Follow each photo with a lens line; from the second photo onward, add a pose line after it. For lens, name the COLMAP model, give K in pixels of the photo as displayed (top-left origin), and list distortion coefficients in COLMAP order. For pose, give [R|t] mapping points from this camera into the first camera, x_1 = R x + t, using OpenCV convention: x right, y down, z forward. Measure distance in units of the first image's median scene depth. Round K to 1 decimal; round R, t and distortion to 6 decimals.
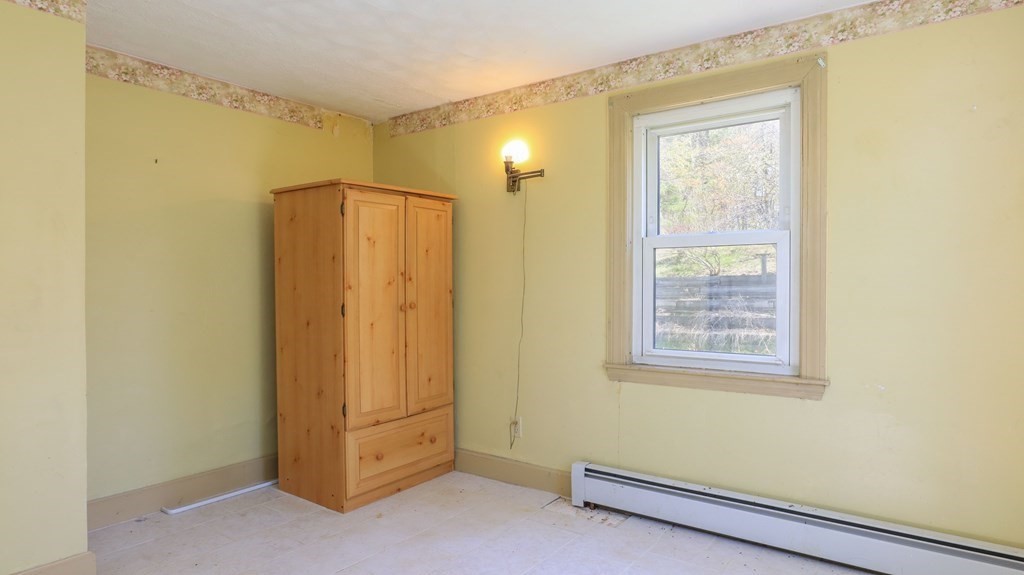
lens RADIAL K [[595.0, 0, 509.3], [0, 595.0, 292.1], [0, 0, 1]] dist [-0.004925, 0.003523]
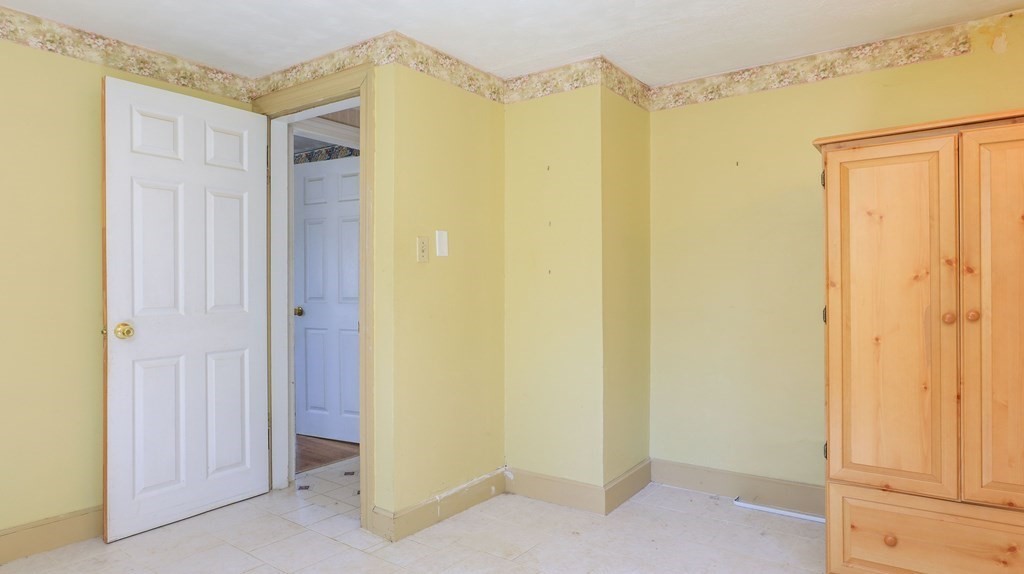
lens RADIAL K [[595.0, 0, 510.0], [0, 595.0, 282.0], [0, 0, 1]] dist [-0.004925, 0.003523]
pose [[0.022949, -0.001969, -0.999735, 0.417449], [-0.005680, 0.999982, -0.002100, -0.006876], [0.999720, 0.005727, 0.022937, 0.540686]]
